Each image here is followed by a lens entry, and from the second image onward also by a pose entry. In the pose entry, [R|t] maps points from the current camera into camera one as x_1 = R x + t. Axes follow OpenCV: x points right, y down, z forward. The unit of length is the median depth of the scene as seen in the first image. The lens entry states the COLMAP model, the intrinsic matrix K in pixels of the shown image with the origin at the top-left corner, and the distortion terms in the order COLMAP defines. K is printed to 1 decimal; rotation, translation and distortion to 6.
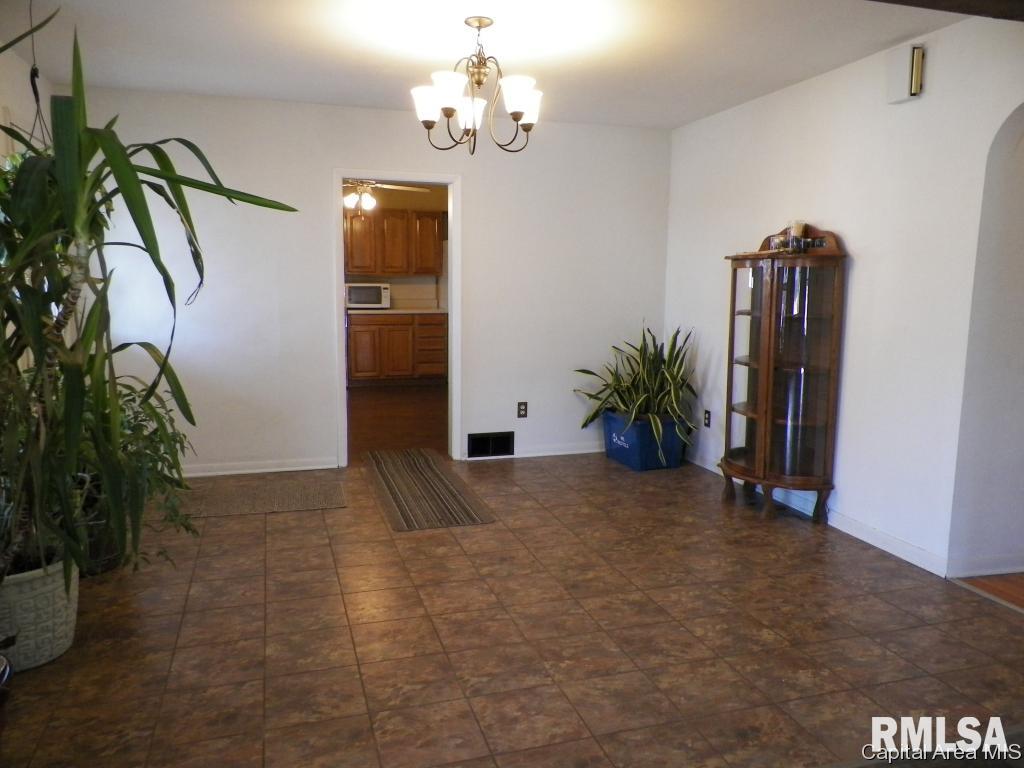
lens RADIAL K [[771.7, 0, 515.2], [0, 771.7, 380.7], [0, 0, 1]] dist [0.029331, -0.009006]
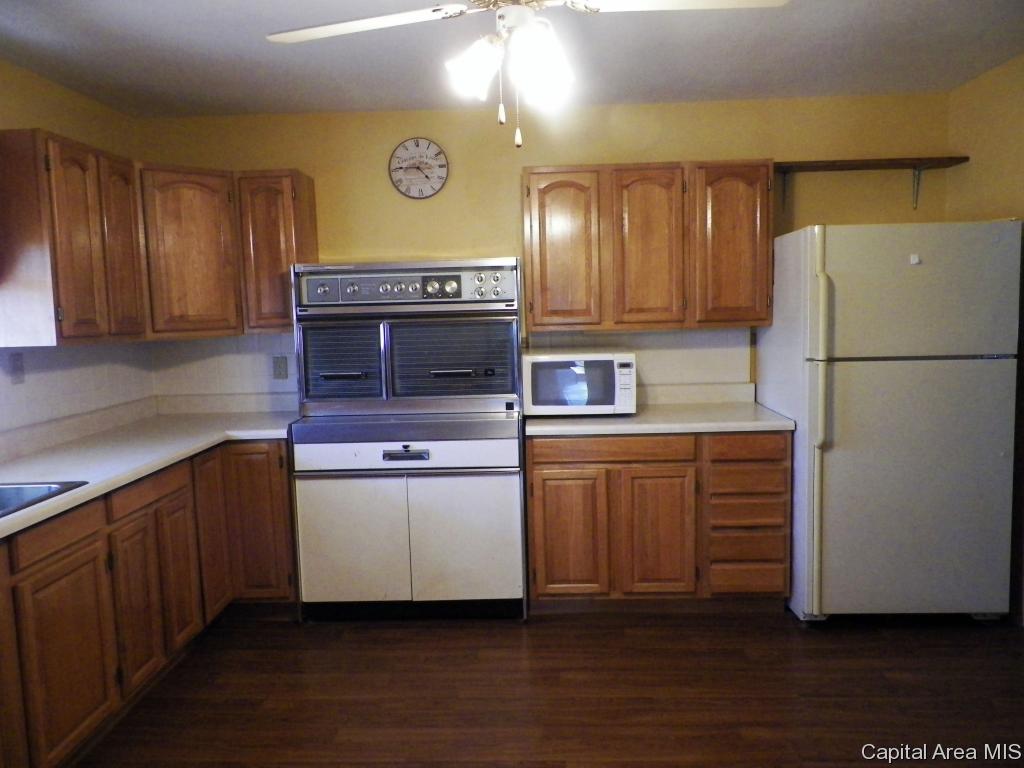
lens RADIAL K [[771.7, 0, 511.9], [0, 771.7, 379.8], [0, 0, 1]] dist [0.029331, -0.009006]
pose [[0.943183, -0.005805, -0.332222, -0.234771], [-0.012007, 0.998599, -0.051537, -0.232423], [0.332056, 0.052598, 0.941792, 1.565626]]
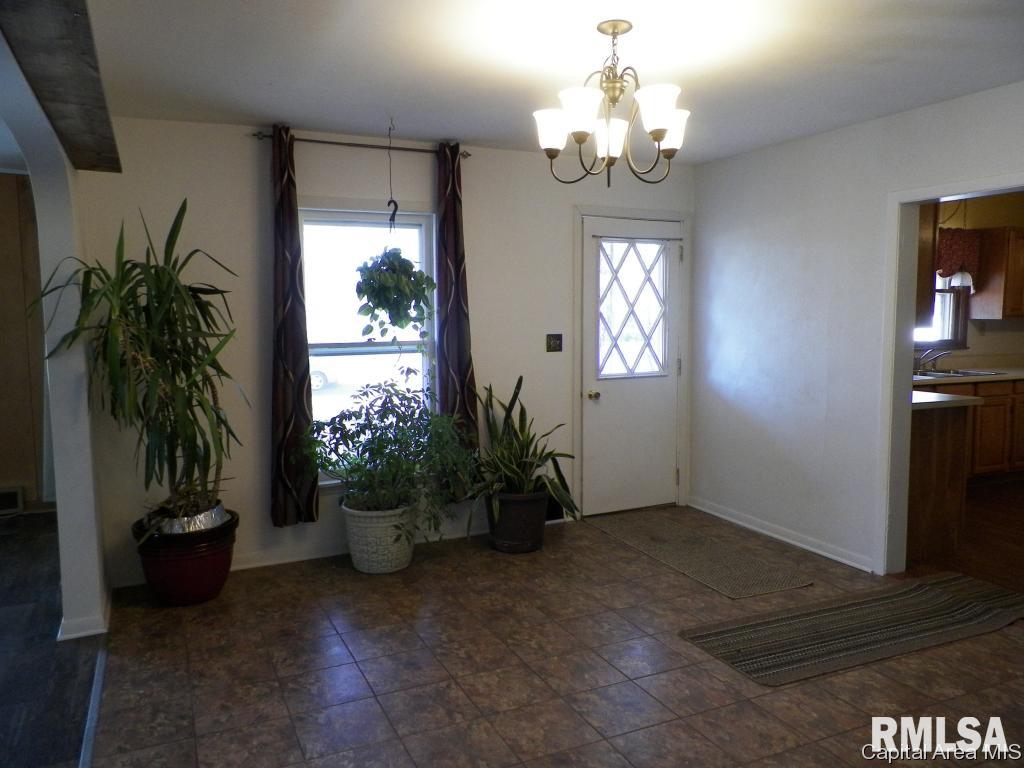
lens RADIAL K [[771.7, 0, 506.8], [0, 771.7, 386.8], [0, 0, 1]] dist [0.029331, -0.009006]
pose [[0.133998, 0.086898, -0.987164, 0.729300], [-0.130808, 0.988983, 0.069302, -0.120590], [0.982311, 0.119842, 0.143888, 0.771351]]
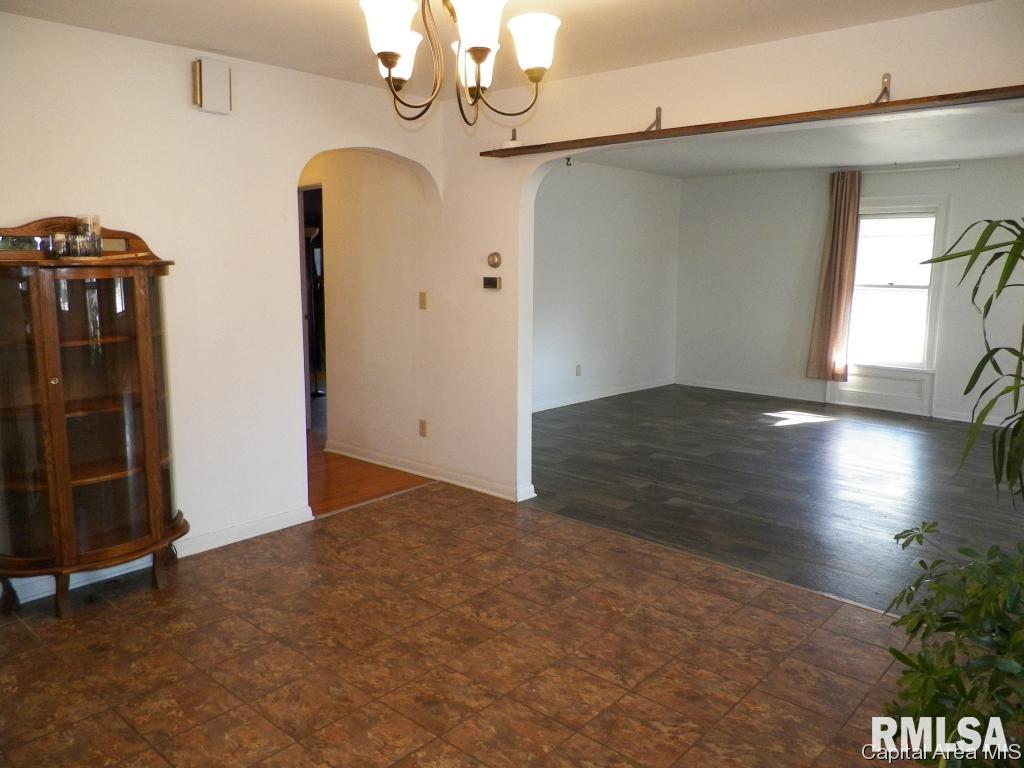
lens RADIAL K [[771.7, 0, 515.5], [0, 771.7, 385.4], [0, 0, 1]] dist [0.029331, -0.009006]
pose [[-0.521665, -0.148451, 0.840136, -0.636406], [0.105607, 0.965936, 0.236253, -0.217413], [-0.846589, 0.211969, -0.488217, 1.280252]]
